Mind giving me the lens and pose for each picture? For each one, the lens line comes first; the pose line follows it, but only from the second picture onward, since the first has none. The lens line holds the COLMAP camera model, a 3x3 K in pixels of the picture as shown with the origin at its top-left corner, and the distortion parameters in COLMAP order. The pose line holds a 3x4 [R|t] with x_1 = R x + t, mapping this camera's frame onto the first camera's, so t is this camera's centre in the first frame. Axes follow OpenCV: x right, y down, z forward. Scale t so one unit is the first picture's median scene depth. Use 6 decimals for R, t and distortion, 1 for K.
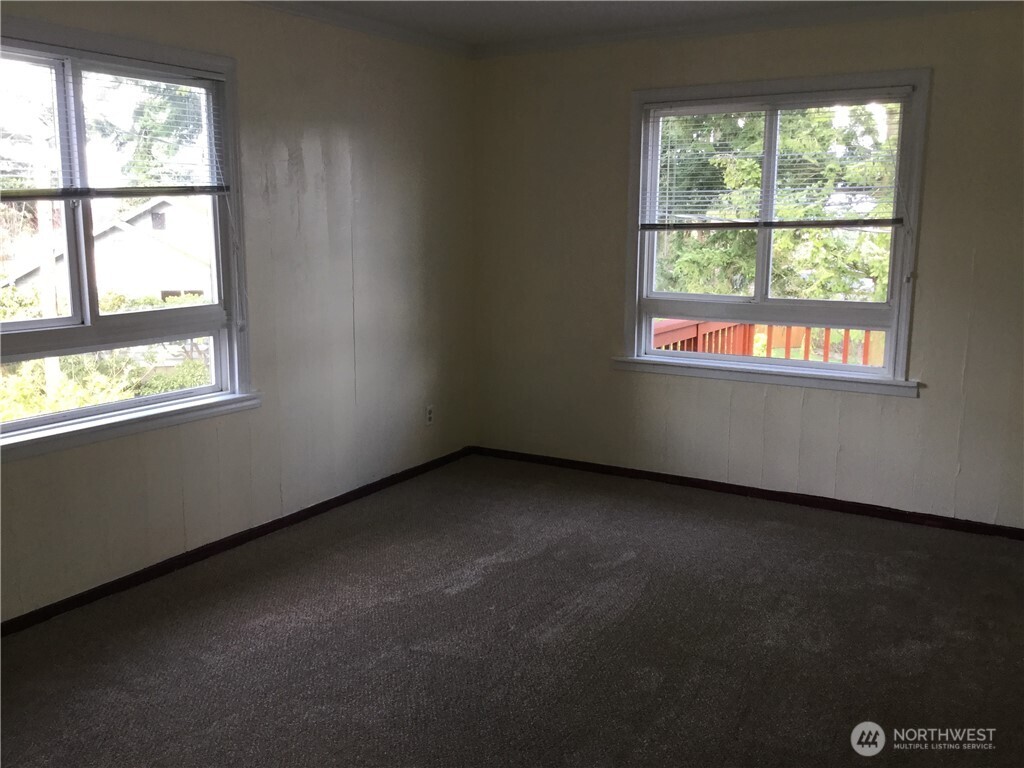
lens RADIAL K [[944.7, 0, 502.1], [0, 944.7, 386.9], [0, 0, 1]] dist [0.103776, -0.211888]
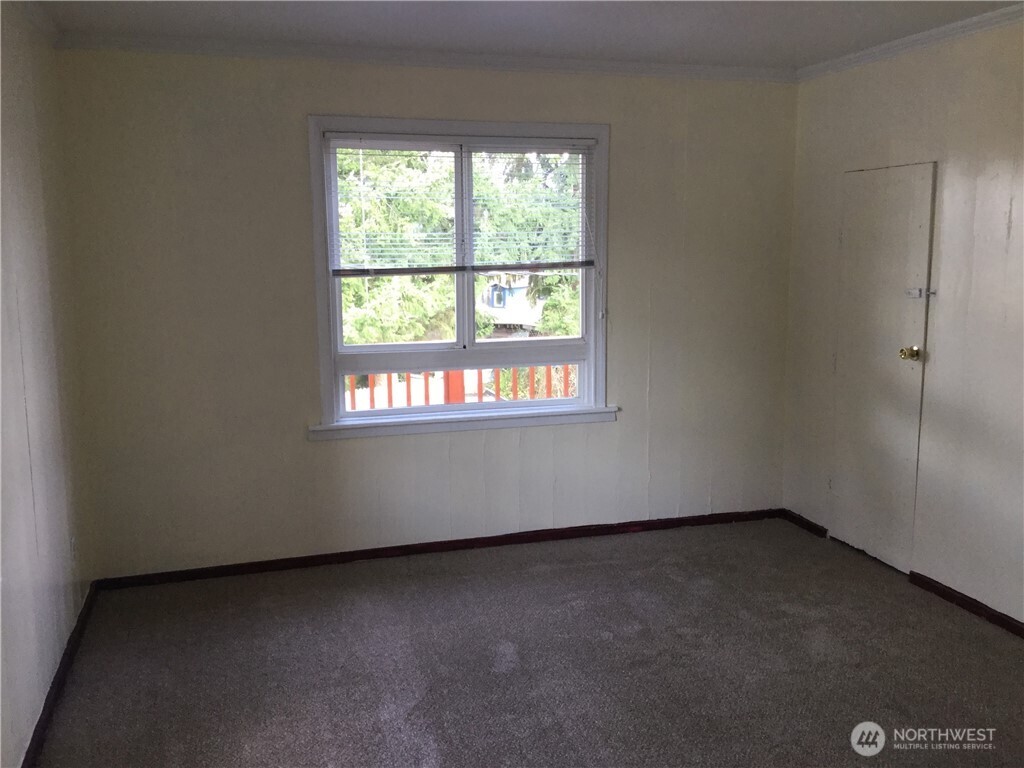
lens RADIAL K [[944.7, 0, 510.4], [0, 944.7, 381.9], [0, 0, 1]] dist [0.103776, -0.211888]
pose [[0.655358, -0.119962, 0.745731, -0.448658], [0.141450, 0.989332, 0.034840, -0.086755], [-0.741955, 0.082651, 0.665335, 0.347979]]
